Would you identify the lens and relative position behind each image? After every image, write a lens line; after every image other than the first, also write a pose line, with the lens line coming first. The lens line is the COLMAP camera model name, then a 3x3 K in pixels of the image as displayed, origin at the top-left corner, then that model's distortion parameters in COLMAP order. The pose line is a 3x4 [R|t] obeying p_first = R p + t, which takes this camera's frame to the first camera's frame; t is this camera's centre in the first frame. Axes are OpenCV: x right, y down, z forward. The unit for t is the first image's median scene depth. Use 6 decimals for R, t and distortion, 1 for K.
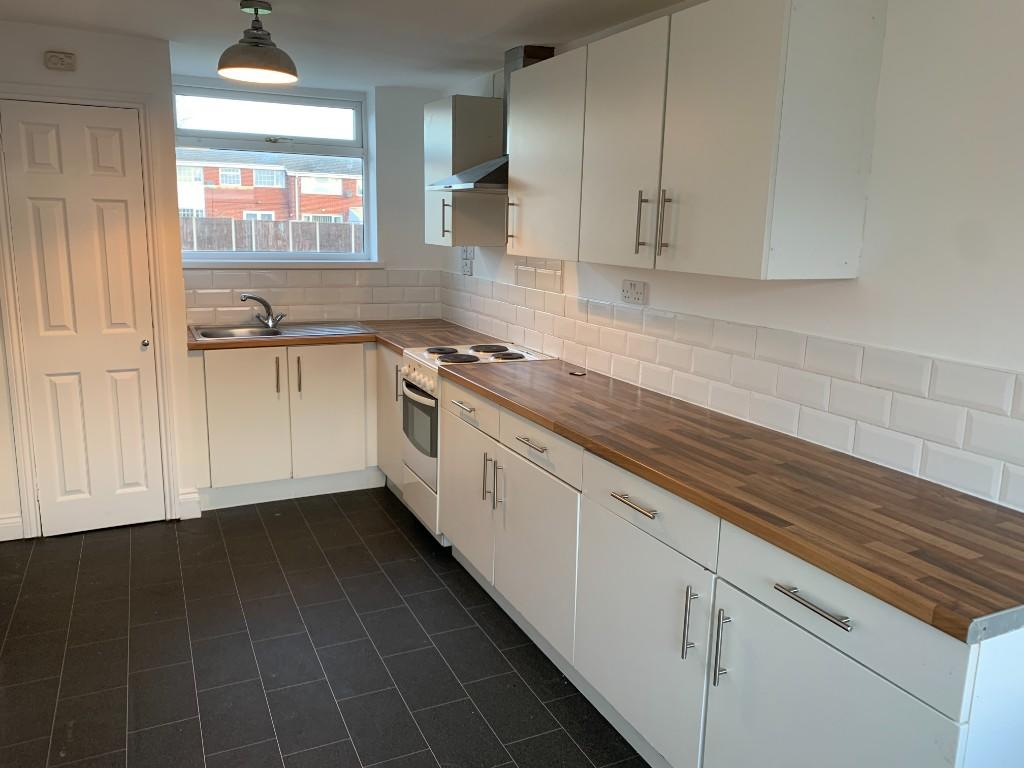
lens RADIAL K [[767.6, 0, 511.4], [0, 767.6, 386.6], [0, 0, 1]] dist [0.004354, -0.033340]
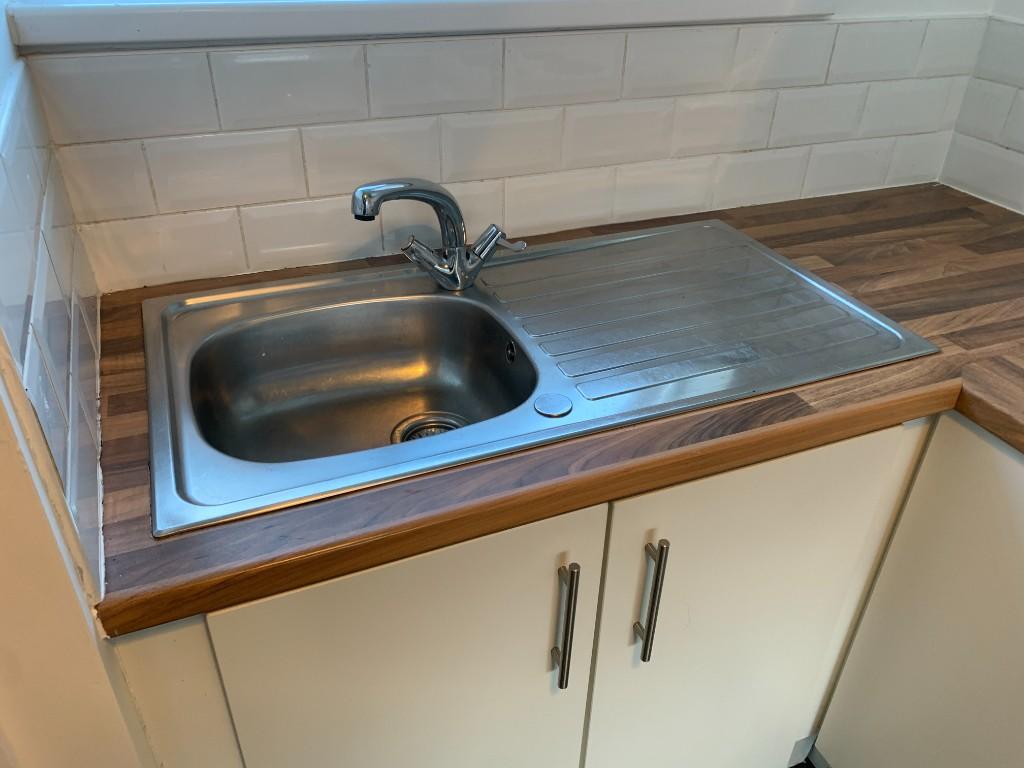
lens RADIAL K [[767.6, 0, 510.8], [0, 767.6, 386.3], [0, 0, 1]] dist [0.004354, -0.033340]
pose [[0.998481, 0.029035, -0.046821, -0.283667], [-0.010181, 0.932464, 0.361119, -0.138759], [0.054144, -0.360094, 0.931344, 0.753116]]
